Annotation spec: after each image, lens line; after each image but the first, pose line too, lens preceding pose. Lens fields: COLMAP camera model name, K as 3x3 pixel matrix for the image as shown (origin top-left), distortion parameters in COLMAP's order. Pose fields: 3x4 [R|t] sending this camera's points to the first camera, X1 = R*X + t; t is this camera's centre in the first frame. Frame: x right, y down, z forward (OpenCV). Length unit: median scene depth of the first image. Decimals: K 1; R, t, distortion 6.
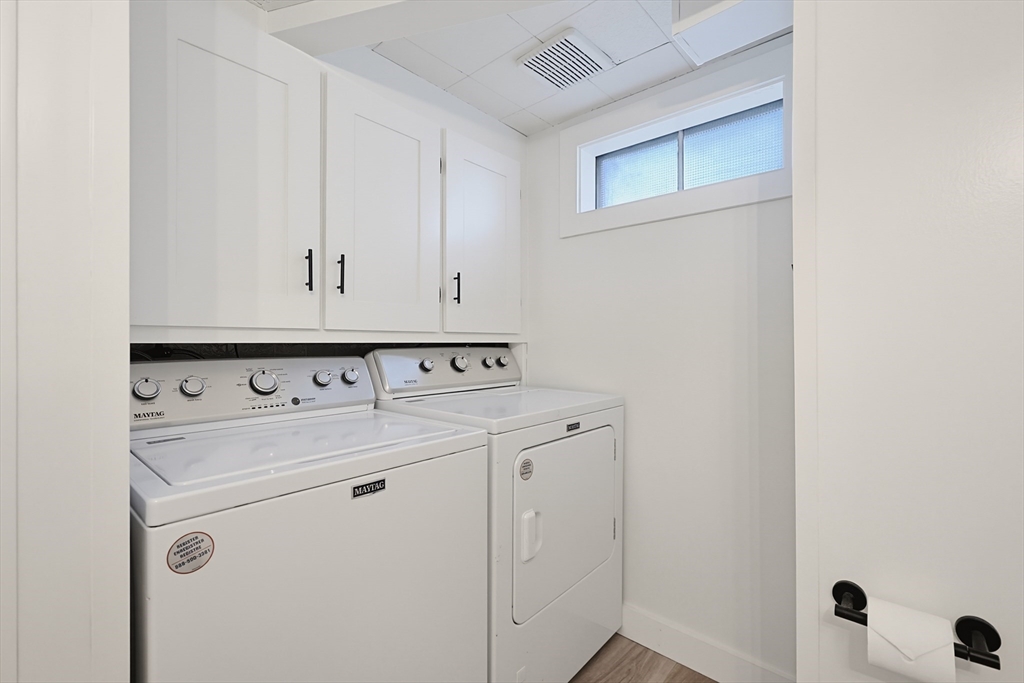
lens RADIAL K [[445.3, 0, 509.4], [0, 445.3, 347.8], [0, 0, 1]] dist [0.000304, 0.000069]
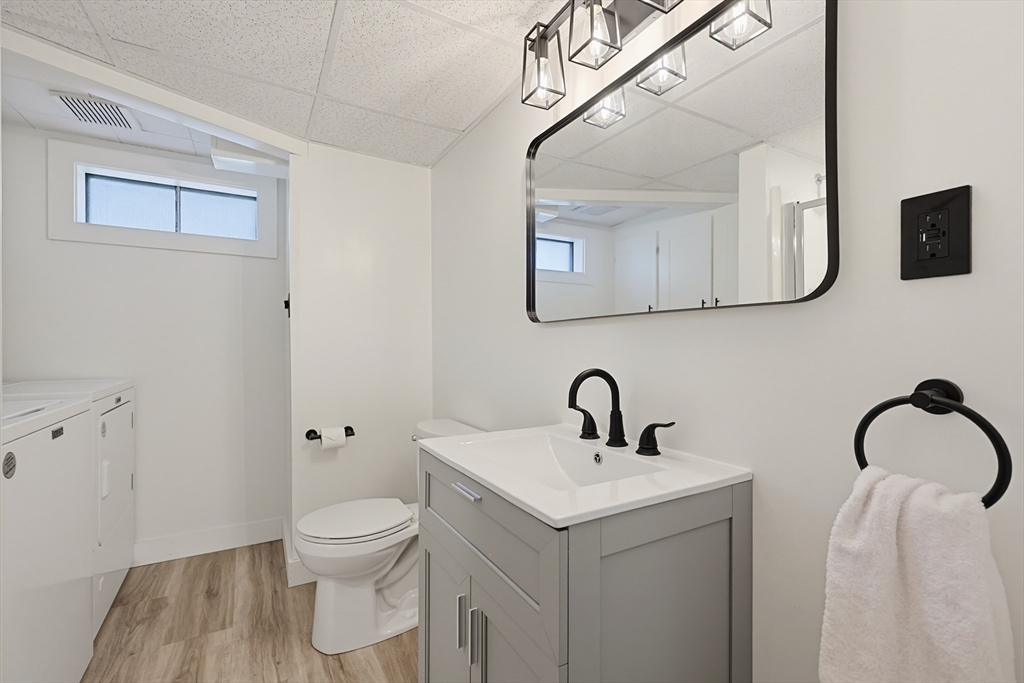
lens RADIAL K [[445.3, 0, 509.4], [0, 445.3, 347.8], [0, 0, 1]] dist [0.000304, 0.000069]
pose [[0.312395, -0.001418, 0.949951, -0.654391], [0.009277, 0.999956, -0.001558, 0.031086], [-0.949907, 0.009300, 0.312395, -0.447691]]
